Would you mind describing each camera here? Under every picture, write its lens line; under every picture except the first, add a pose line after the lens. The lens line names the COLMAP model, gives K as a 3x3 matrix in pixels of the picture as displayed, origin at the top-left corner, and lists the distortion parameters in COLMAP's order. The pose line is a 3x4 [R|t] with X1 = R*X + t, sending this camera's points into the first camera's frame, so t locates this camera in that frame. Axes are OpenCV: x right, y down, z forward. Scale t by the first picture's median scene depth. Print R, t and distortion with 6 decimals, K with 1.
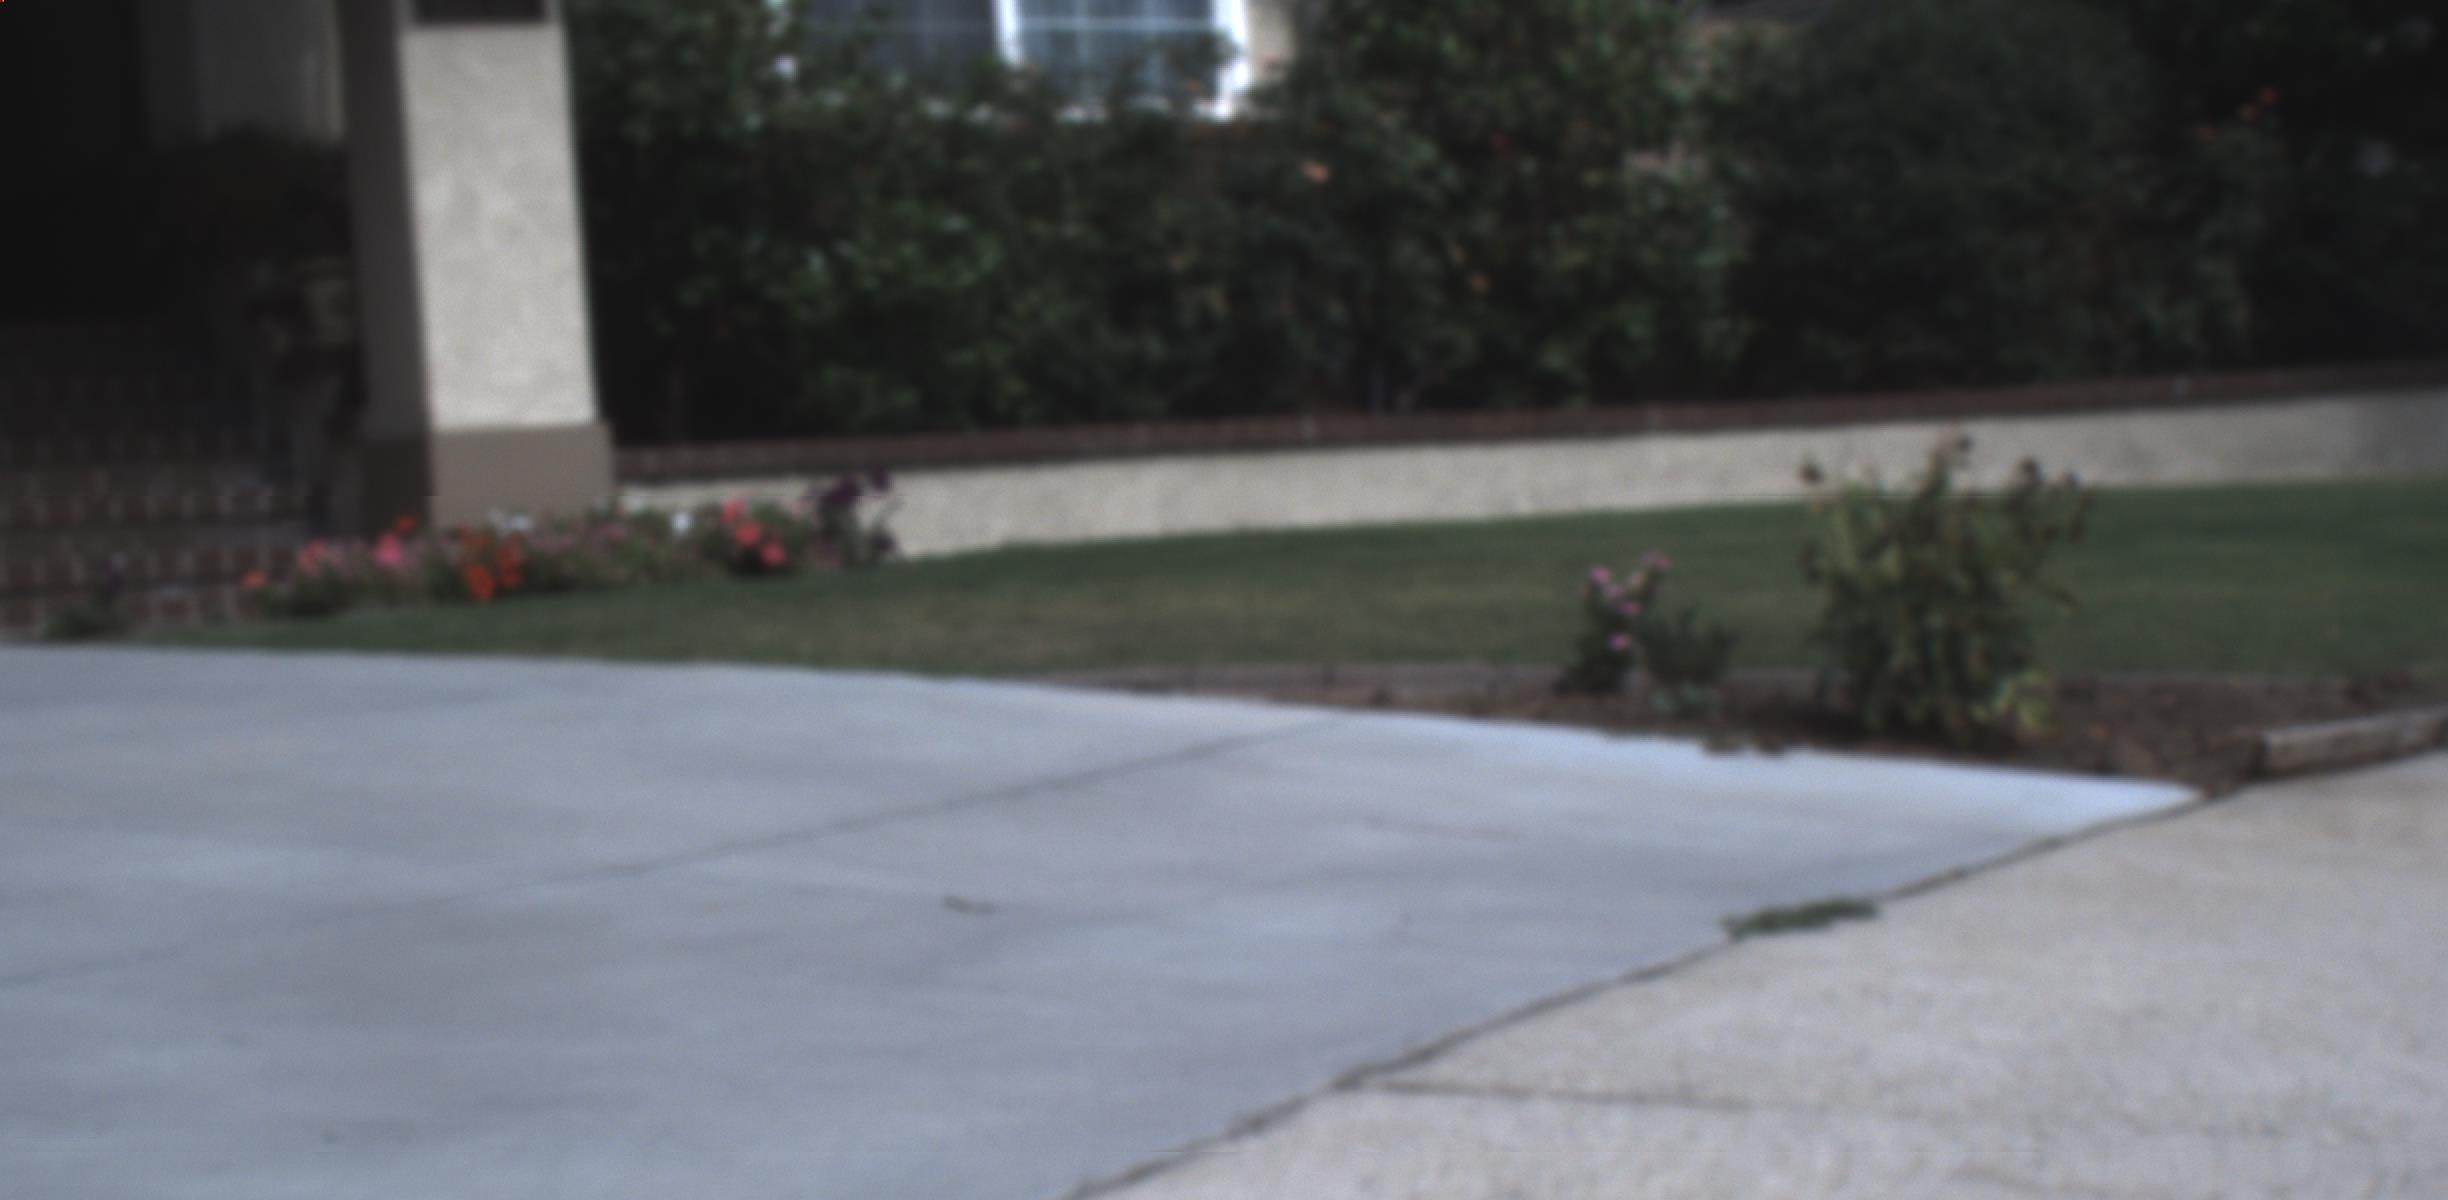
lens RADIAL K [[4986.0, 0, 1229.2], [0, 4986.0, 875.3], [0, 0, 1]] dist [-0.029587, 0.364431]
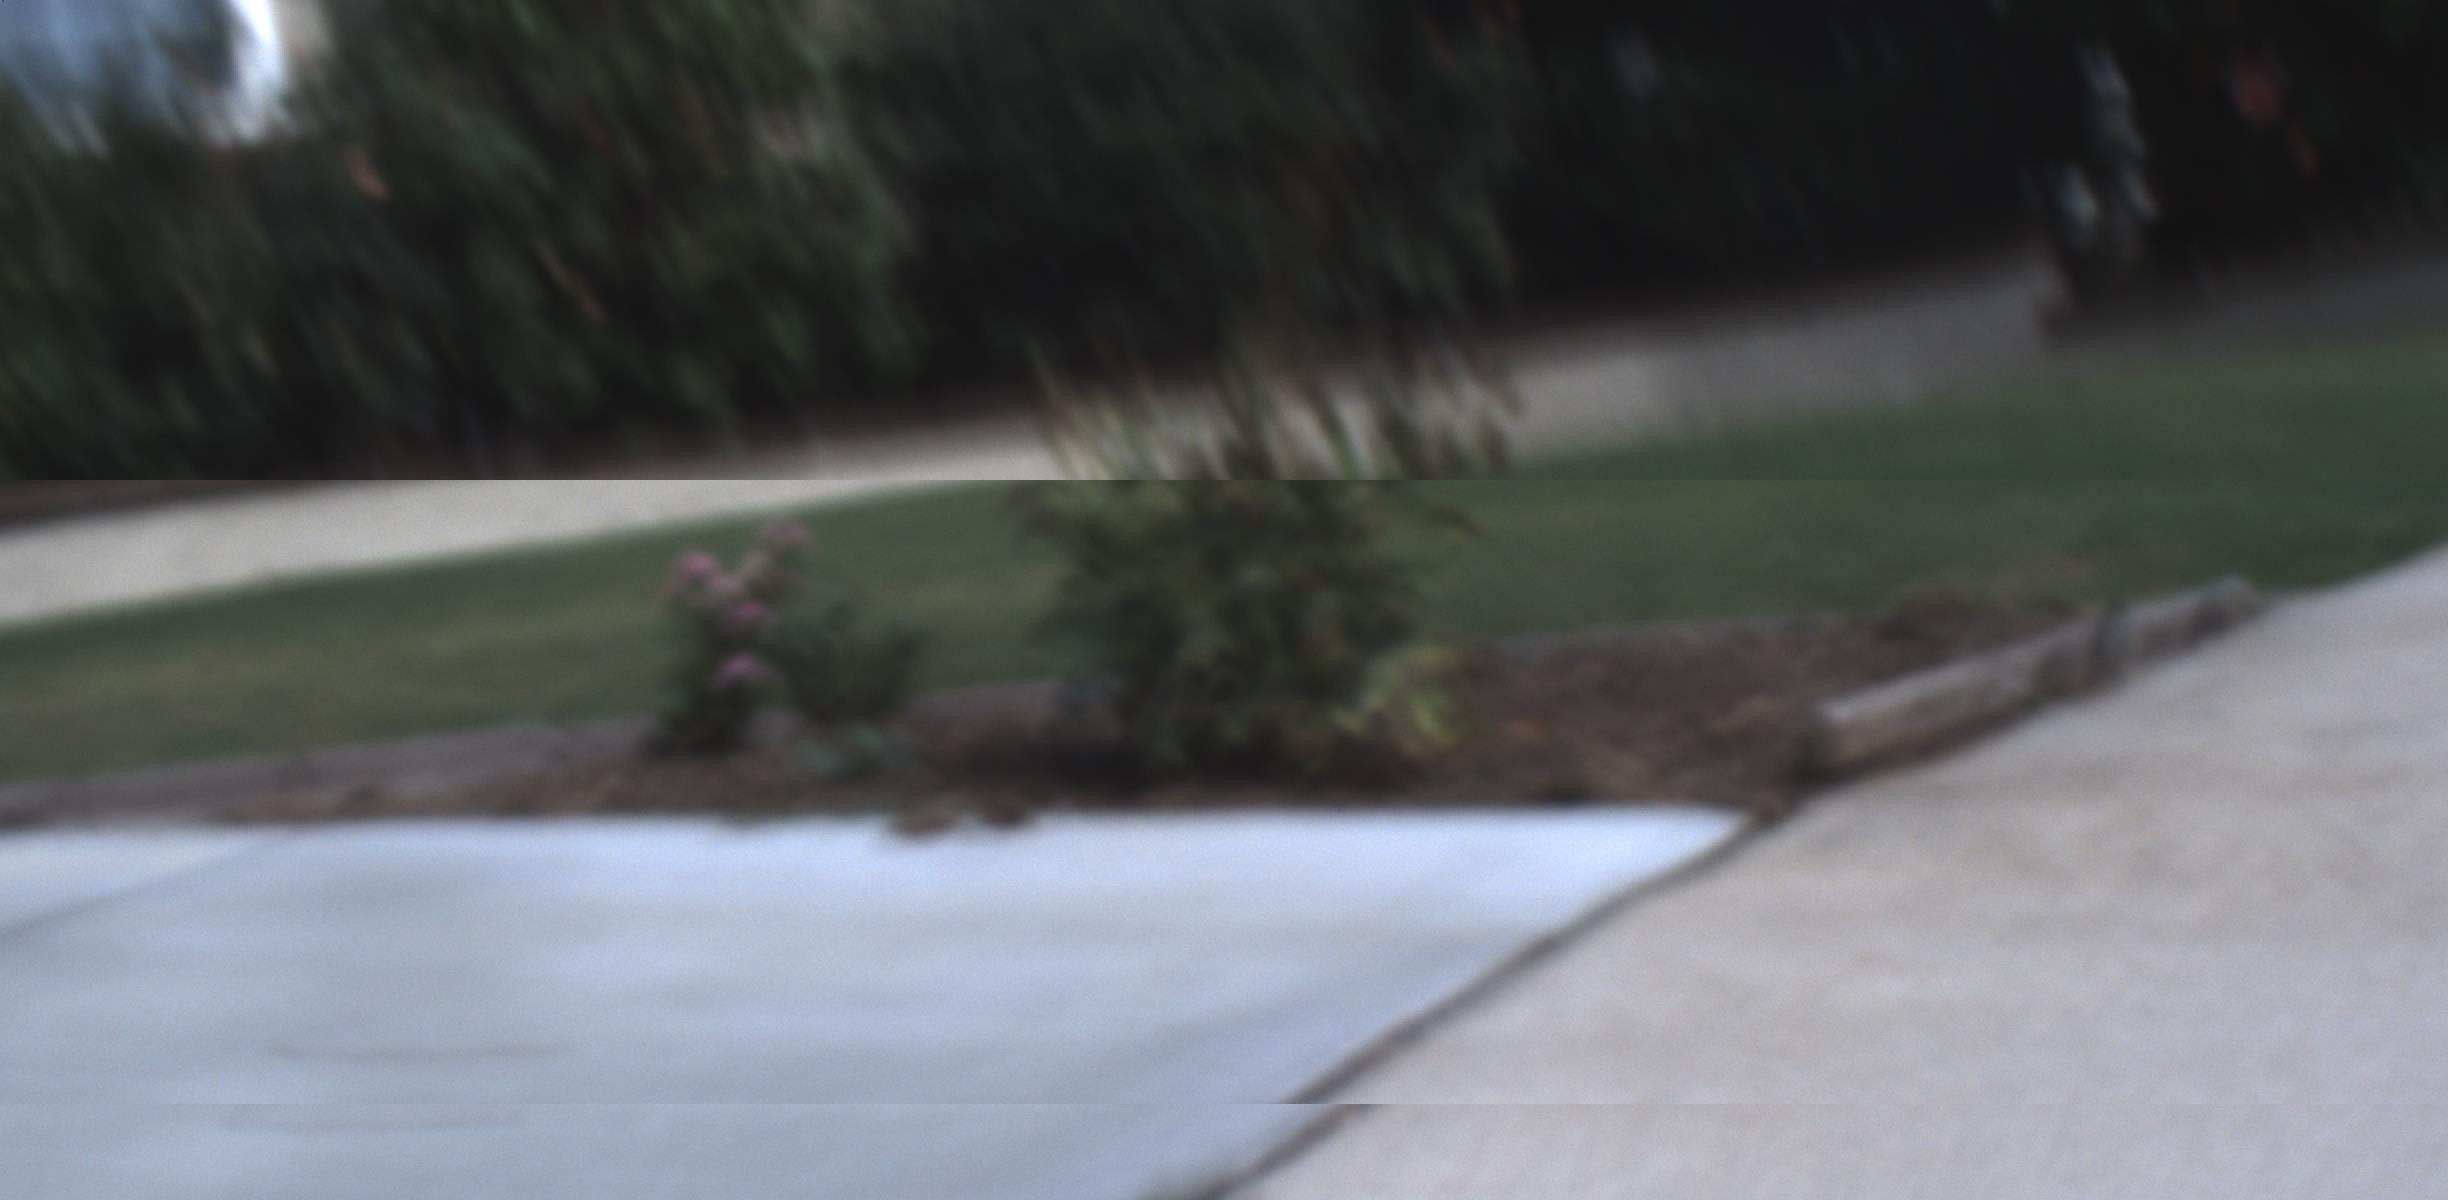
lens RADIAL K [[4986.0, 0, 1229.2], [0, 4986.0, 875.3], [0, 0, 1]] dist [-0.029587, 0.364431]
pose [[0.982920, -0.104455, 0.151514, 0.022115], [0.107706, 0.994093, -0.013393, -0.003846], [-0.149220, 0.029483, 0.988364, 0.202931]]
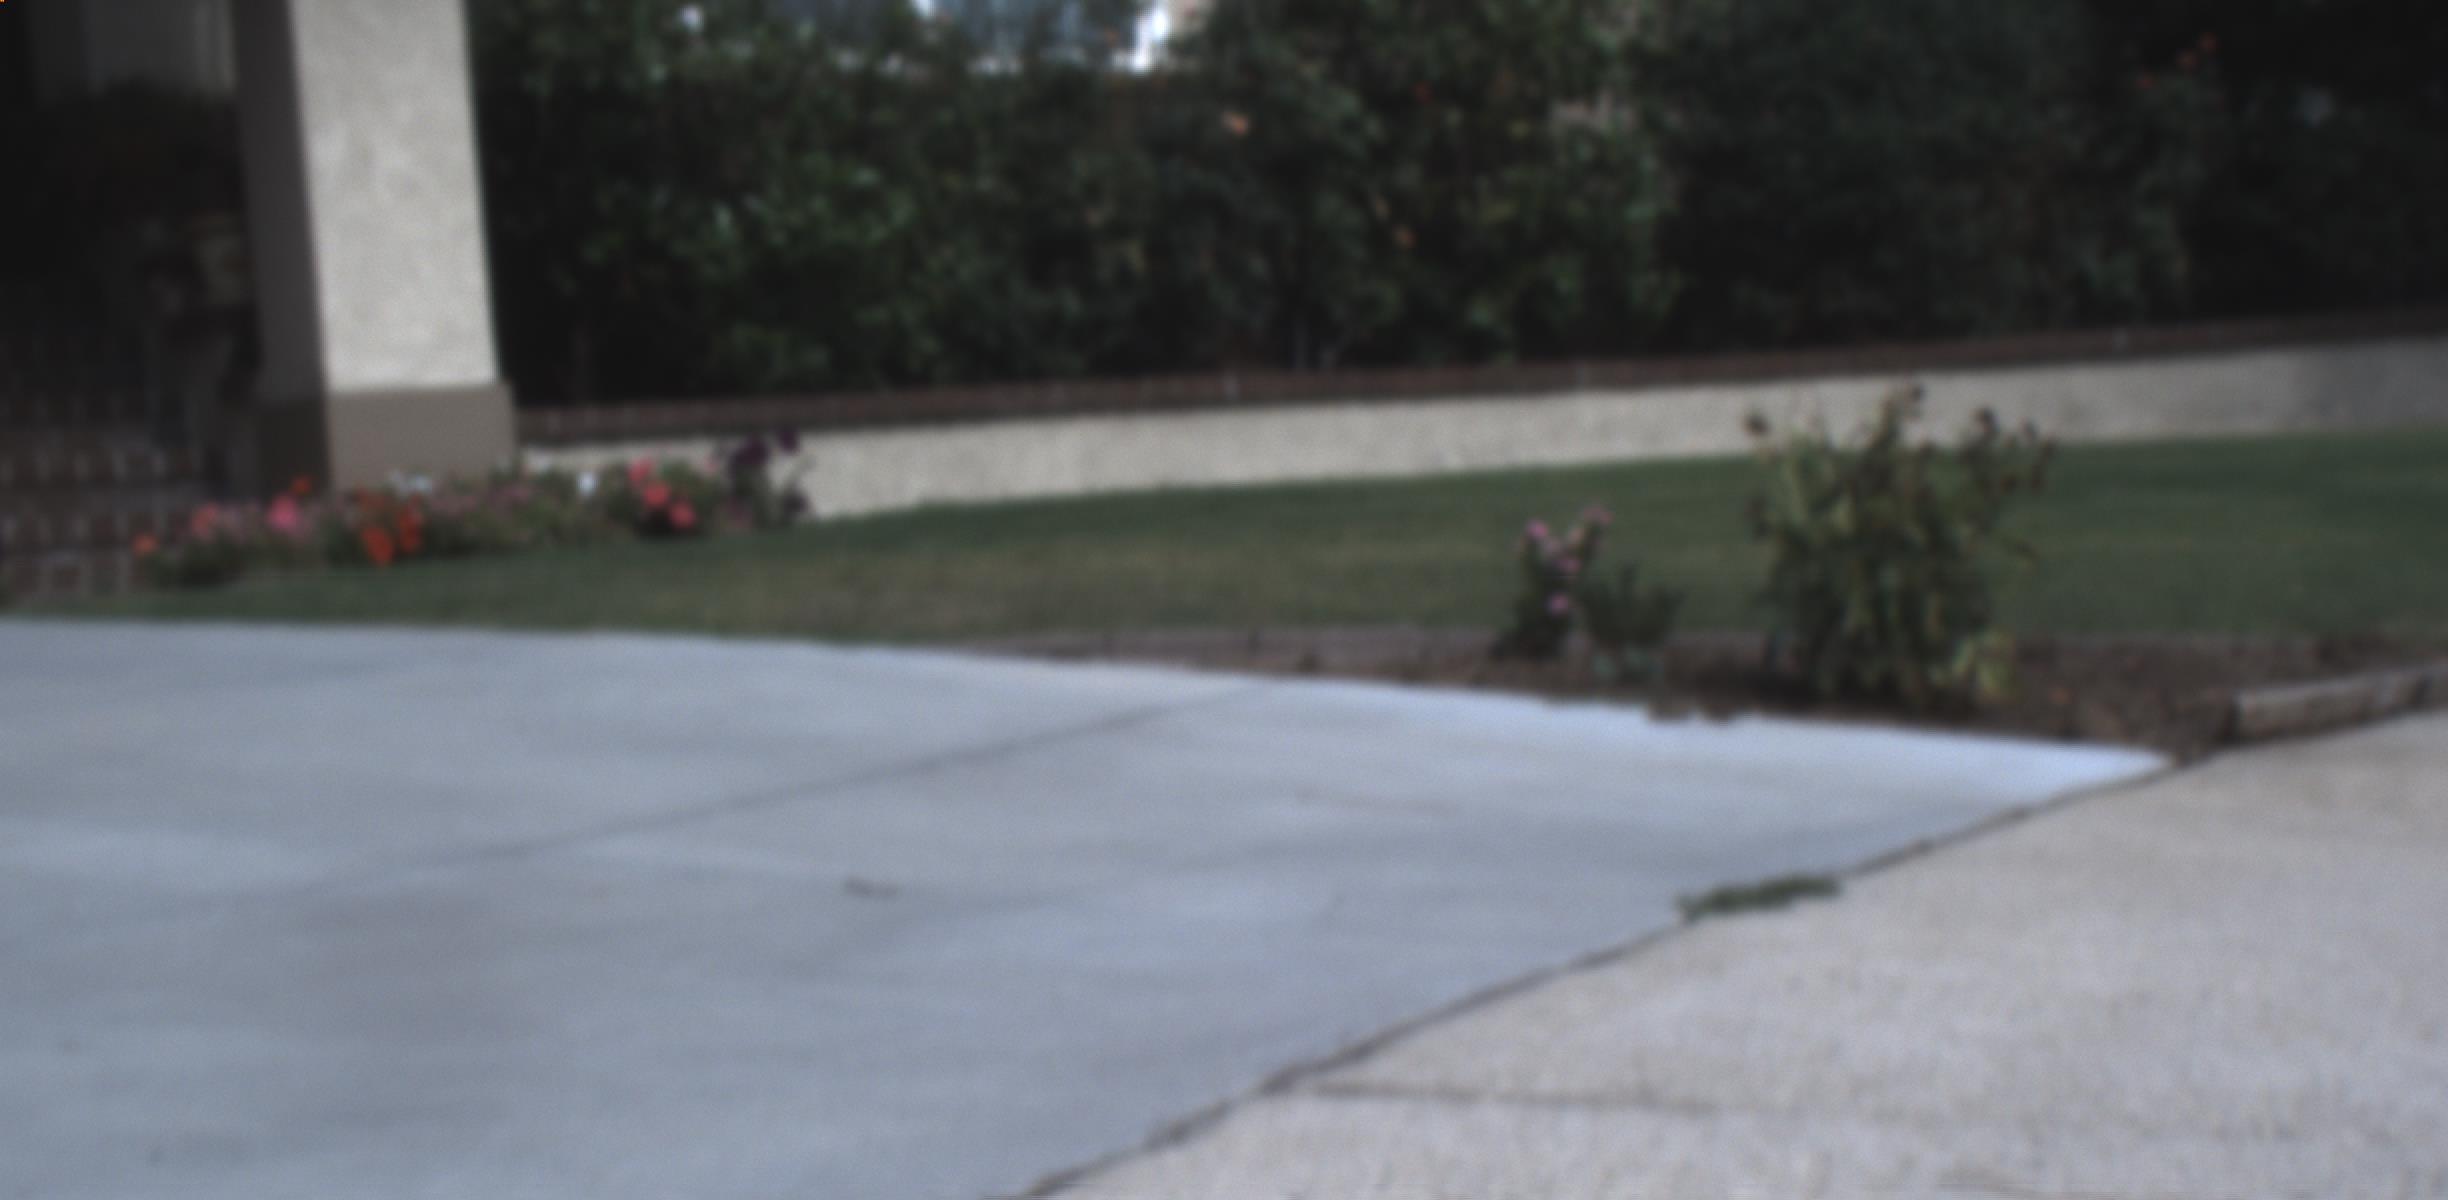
lens RADIAL K [[4986.0, 0, 1229.2], [0, 4986.0, 875.3], [0, 0, 1]] dist [-0.029587, 0.364431]
pose [[0.999867, -0.005984, 0.015195, 0.000329], [0.005873, 0.999956, 0.007312, -0.001098], [-0.015238, -0.007222, 0.999858, 0.024409]]
